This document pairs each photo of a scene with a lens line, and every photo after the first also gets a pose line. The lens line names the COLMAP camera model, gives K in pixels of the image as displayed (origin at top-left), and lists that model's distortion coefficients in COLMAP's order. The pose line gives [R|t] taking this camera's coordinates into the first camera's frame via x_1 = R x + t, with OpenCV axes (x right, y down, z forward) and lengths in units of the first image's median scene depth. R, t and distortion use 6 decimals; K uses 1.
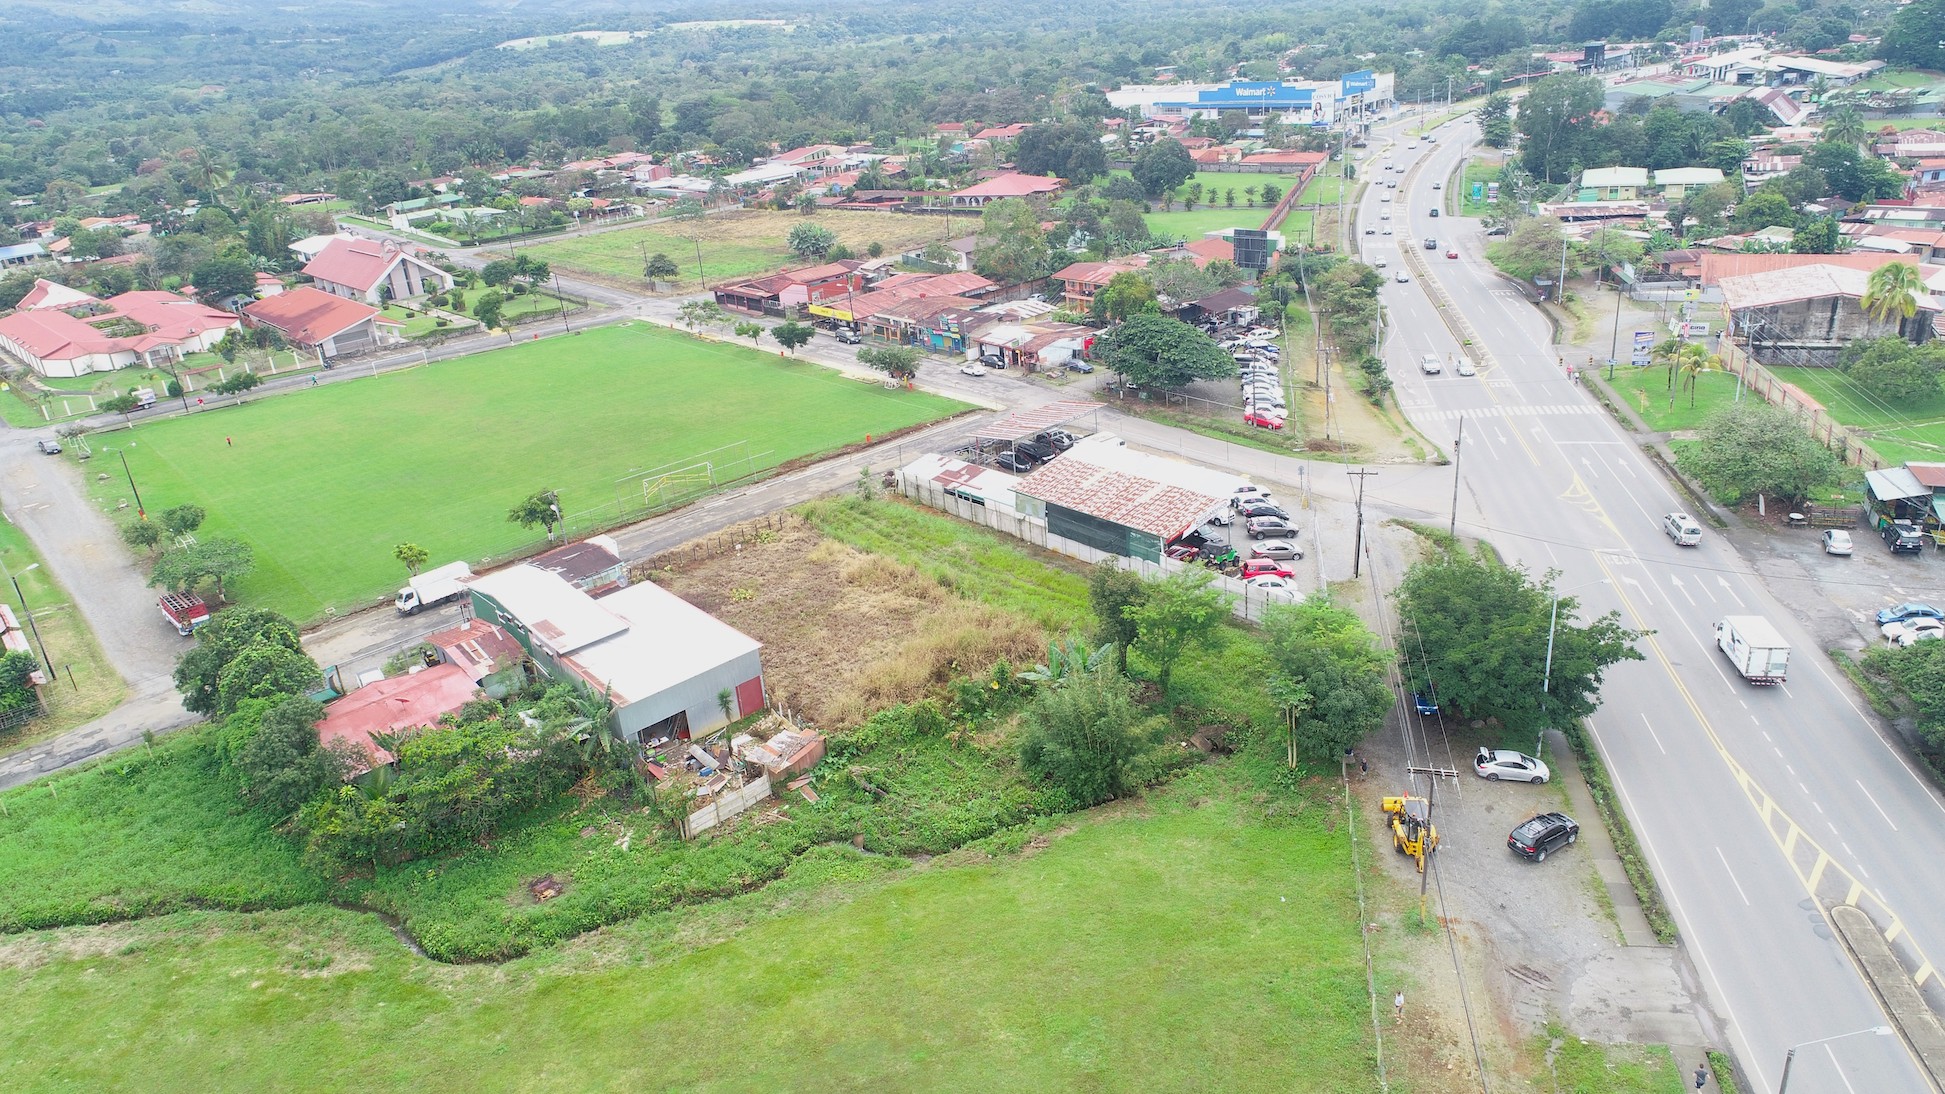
lens RADIAL K [[1303.2, 0, 974.3], [0, 1303.2, 552.0], [0, 0, 1]] dist [-0.006741, 0.007499]
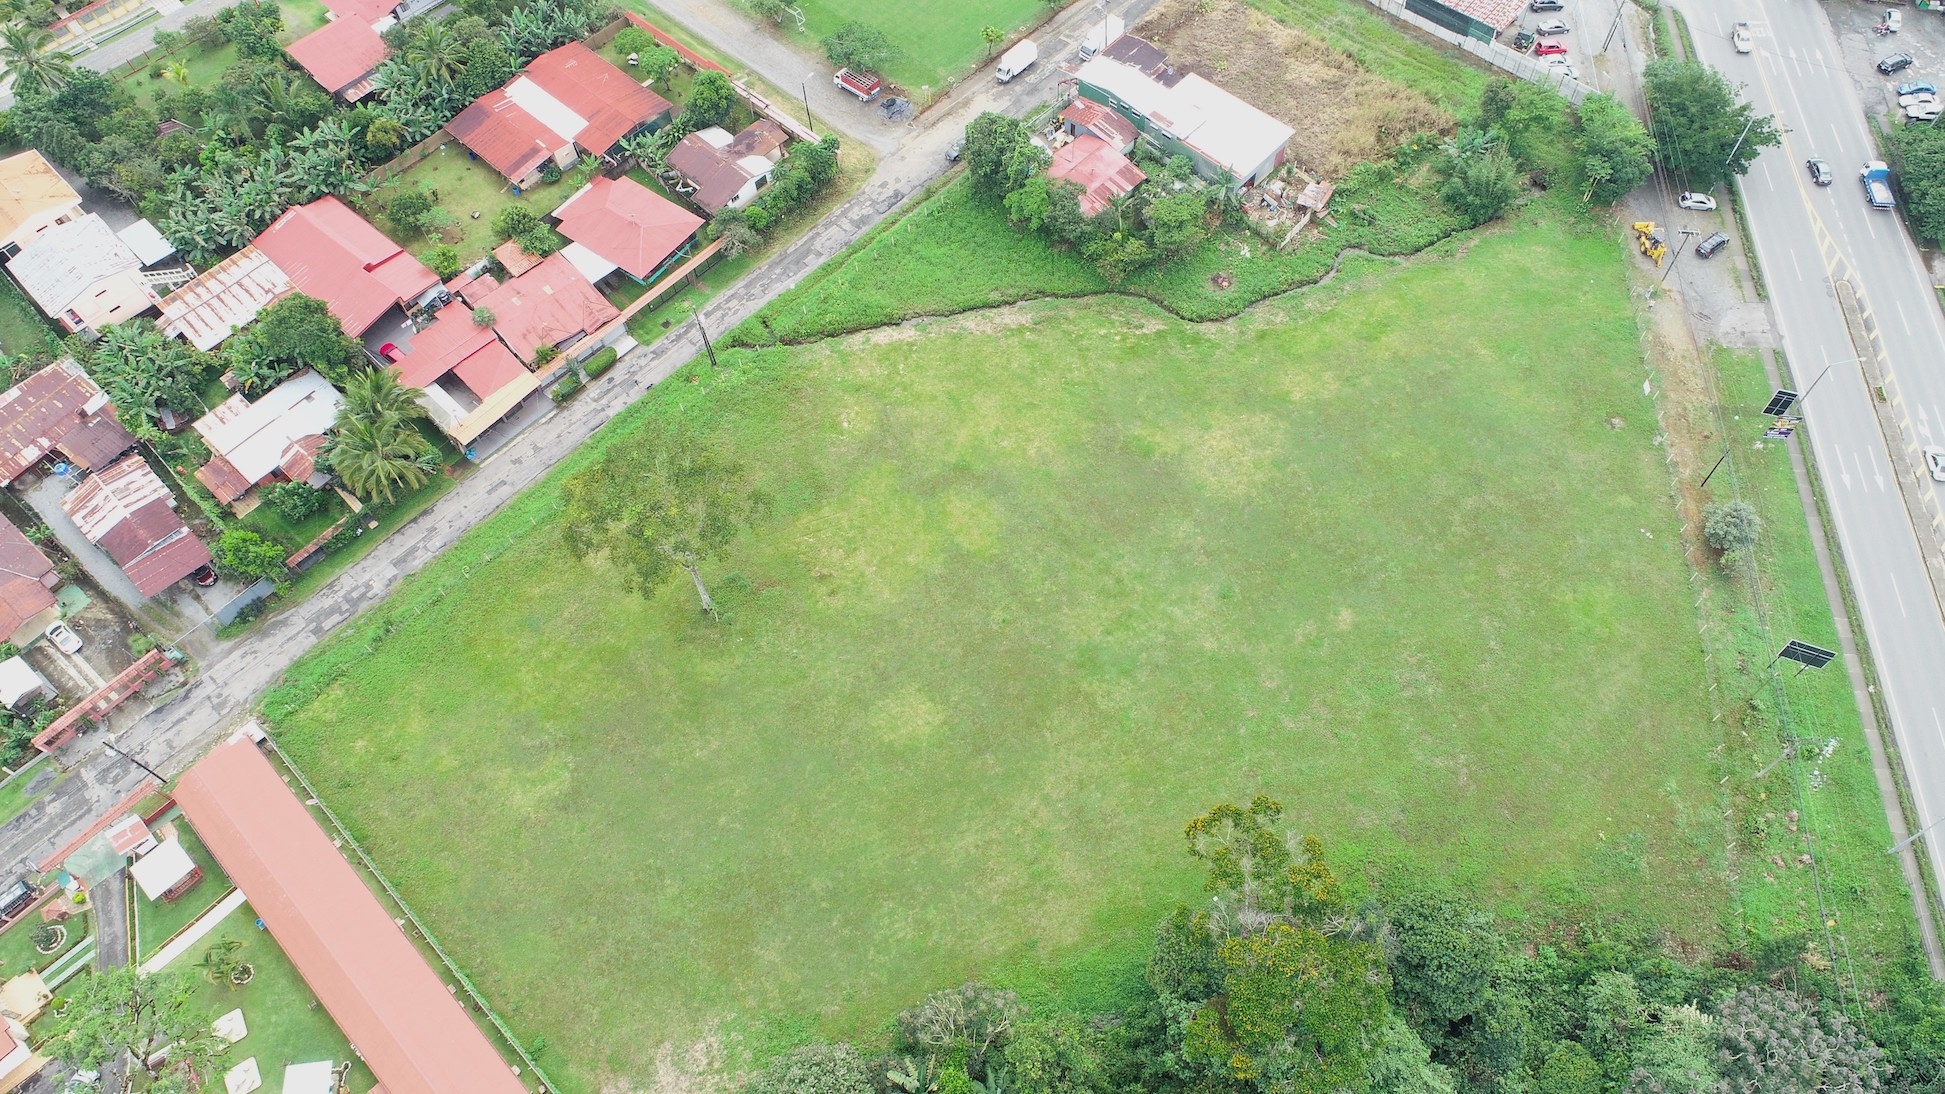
lens RADIAL K [[1303.2, 0, 972.2], [0, 1303.2, 549.5], [0, 0, 1]] dist [-0.006741, 0.007499]
pose [[0.995847, -0.054399, 0.073000, -0.567958], [0.002411, 0.817321, 0.576178, -0.360835], [-0.091008, -0.573609, 0.814058, -0.536508]]
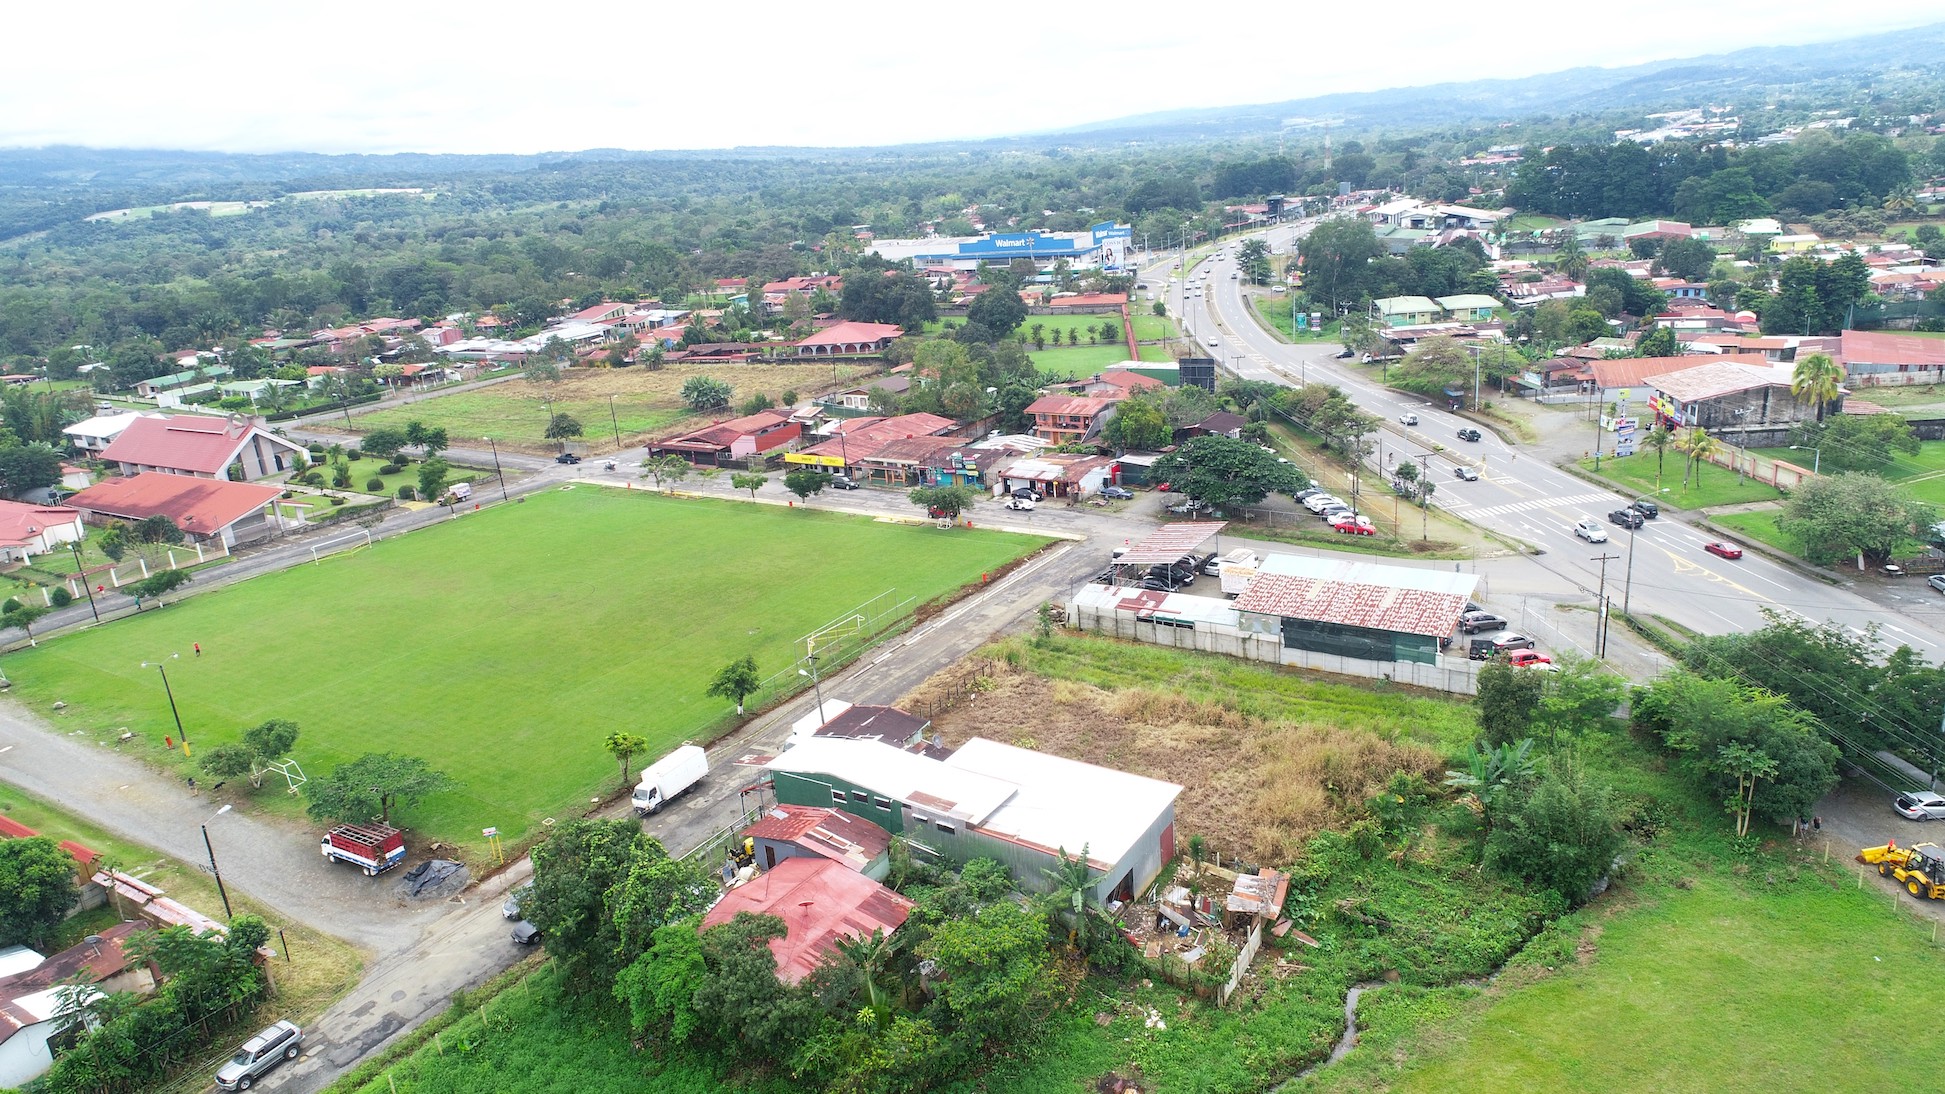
lens RADIAL K [[1303.2, 0, 973.7], [0, 1303.2, 555.7], [0, 0, 1]] dist [-0.006741, 0.007499]
pose [[0.963693, -0.079925, 0.254771, -0.398740], [0.107906, 0.989339, -0.097795, -0.012338], [-0.244239, 0.121735, 0.962044, 0.092910]]
